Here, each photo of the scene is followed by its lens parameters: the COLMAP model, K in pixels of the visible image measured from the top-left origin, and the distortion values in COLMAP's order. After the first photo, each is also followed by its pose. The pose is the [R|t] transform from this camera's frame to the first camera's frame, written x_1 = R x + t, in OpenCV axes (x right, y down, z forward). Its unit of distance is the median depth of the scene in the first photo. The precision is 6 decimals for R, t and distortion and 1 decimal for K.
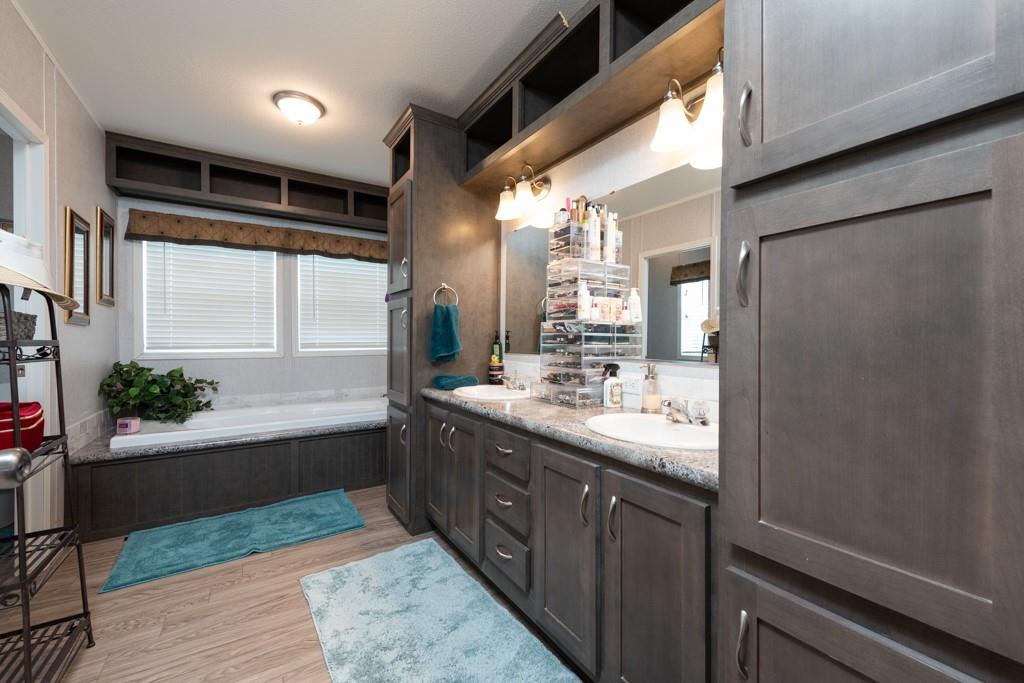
lens RADIAL K [[408.0, 0, 514.3], [0, 408.0, 341.5], [0, 0, 1]] dist [0.017473, 0.001725]
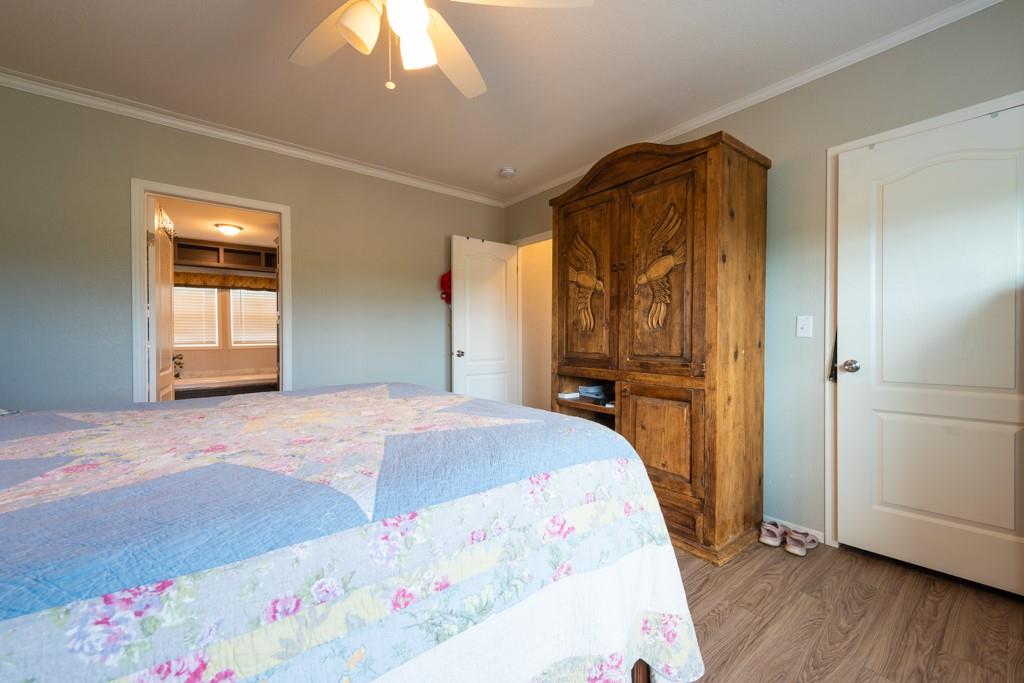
lens RADIAL K [[408.0, 0, 509.3], [0, 408.0, 340.7], [0, 0, 1]] dist [0.017473, 0.001725]
pose [[0.995340, -0.003978, 0.096347, 0.468694], [0.002772, 0.999916, 0.012649, -0.015849], [-0.096389, -0.012323, 0.995267, -0.831830]]
